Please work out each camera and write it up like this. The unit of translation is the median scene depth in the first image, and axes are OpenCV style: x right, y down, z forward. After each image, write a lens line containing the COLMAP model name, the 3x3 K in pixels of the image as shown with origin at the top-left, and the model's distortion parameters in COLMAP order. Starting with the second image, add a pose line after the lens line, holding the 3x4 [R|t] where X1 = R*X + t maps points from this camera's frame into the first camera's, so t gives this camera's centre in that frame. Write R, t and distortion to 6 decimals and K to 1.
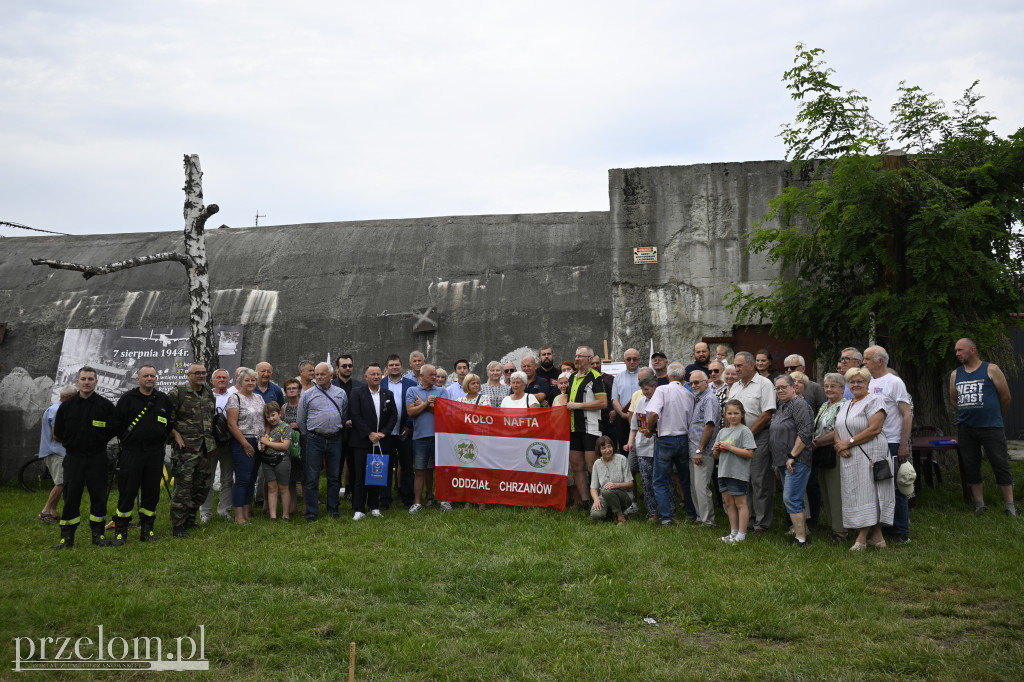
lens RADIAL K [[946.7, 0, 512.0], [0, 946.7, 341.0], [0, 0, 1]] dist [-0.006256, -0.004941]
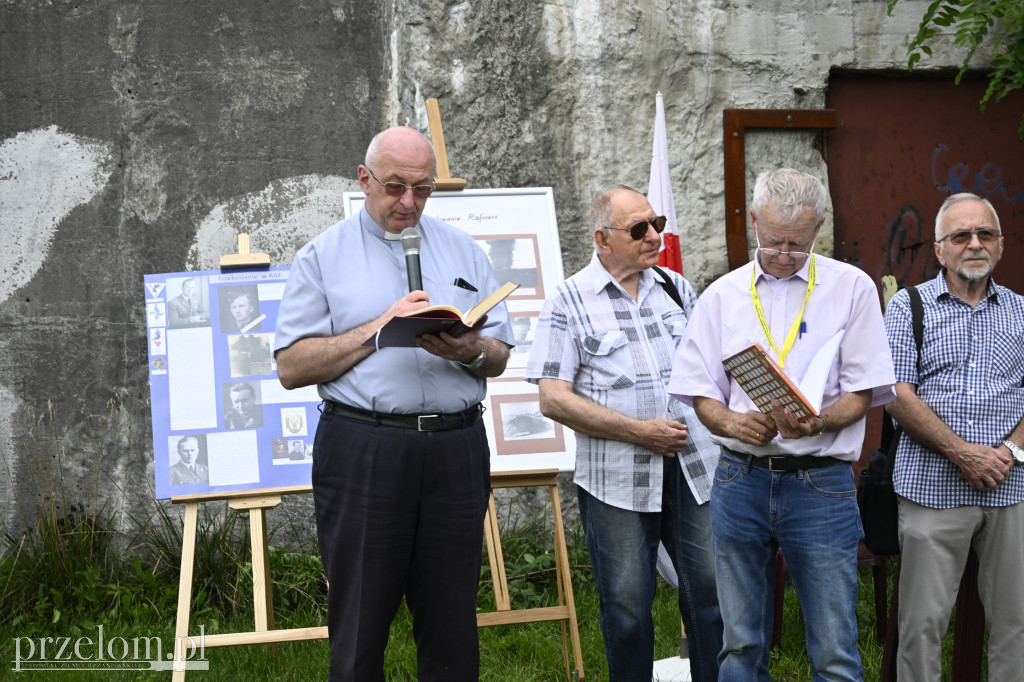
lens RADIAL K [[2146.5, 0, 512.0], [0, 2146.5, 341.0], [0, 0, 1]] dist [0.022242, 0.049096]
pose [[0.944479, -0.001415, 0.328567, -0.057822], [-0.022940, 0.997267, 0.070236, 0.019650], [-0.327769, -0.073874, 0.941865, 0.405331]]
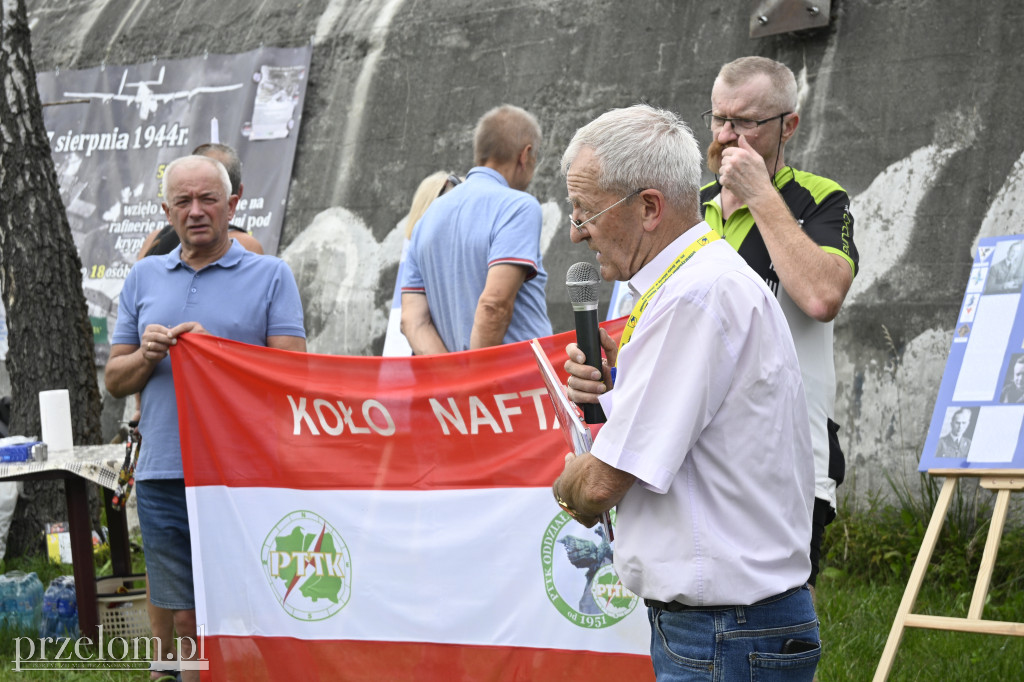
lens RADIAL K [[2162.1, 0, 512.0], [0, 2162.1, 341.0], [0, 0, 1]] dist [0.002201, -0.025549]
pose [[0.832460, 0.030876, -0.553225, 0.184806], [0.025806, 0.995202, 0.094375, 0.016327], [0.553484, -0.092840, 0.827669, 0.442557]]
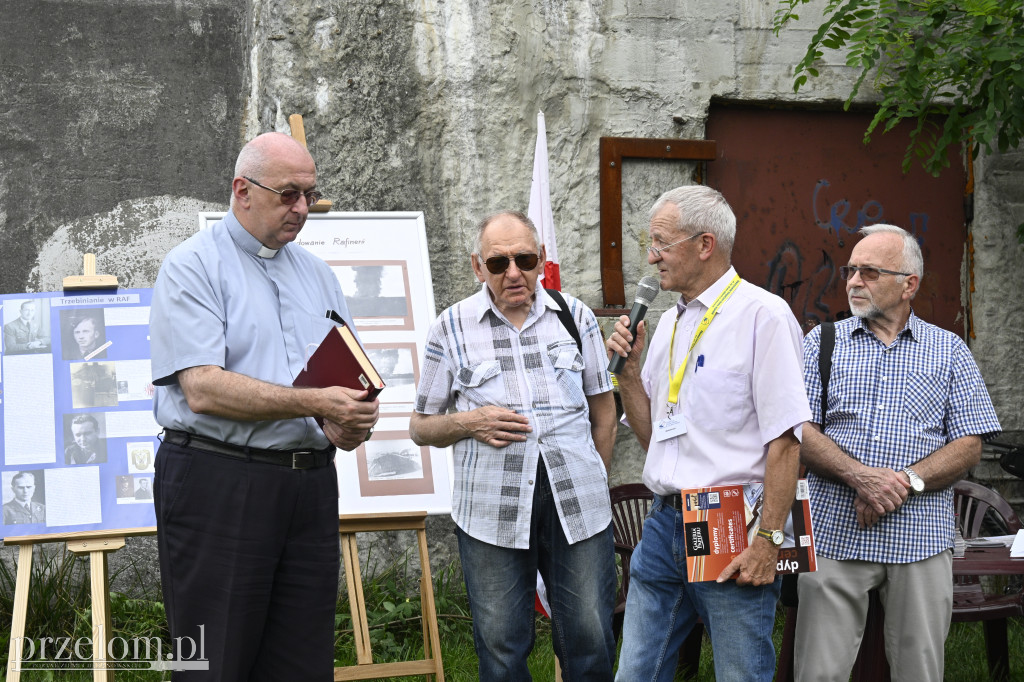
lens RADIAL K [[2146.5, 0, 512.0], [0, 2146.5, 341.0], [0, 0, 1]] dist [0.022242, 0.049096]
pose [[0.918606, 0.021307, 0.394601, -0.051579], [-0.043428, 0.997940, 0.047214, 0.024009], [-0.392782, -0.060508, 0.917639, 0.435033]]
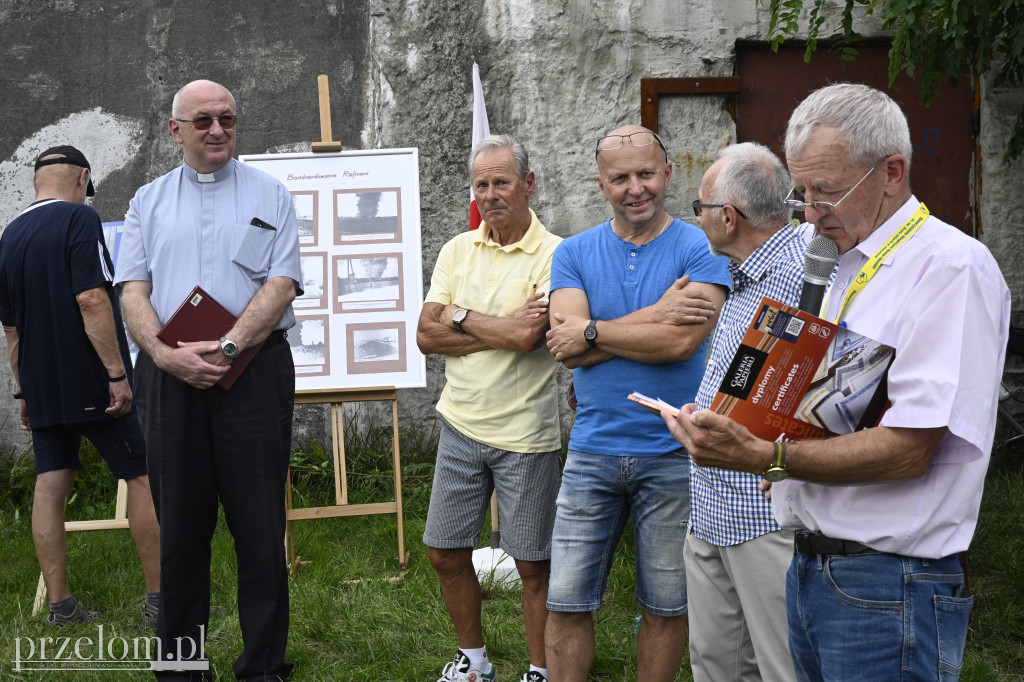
lens RADIAL K [[1640.6, 0, 512.0], [0, 1640.6, 341.0], [0, 0, 1]] dist [0.013662, -0.004129]
pose [[0.990117, -0.013255, 0.139619, 0.073929], [-0.002553, 0.993656, 0.112436, 0.020912], [-0.140223, -0.111681, 0.983801, 0.421818]]
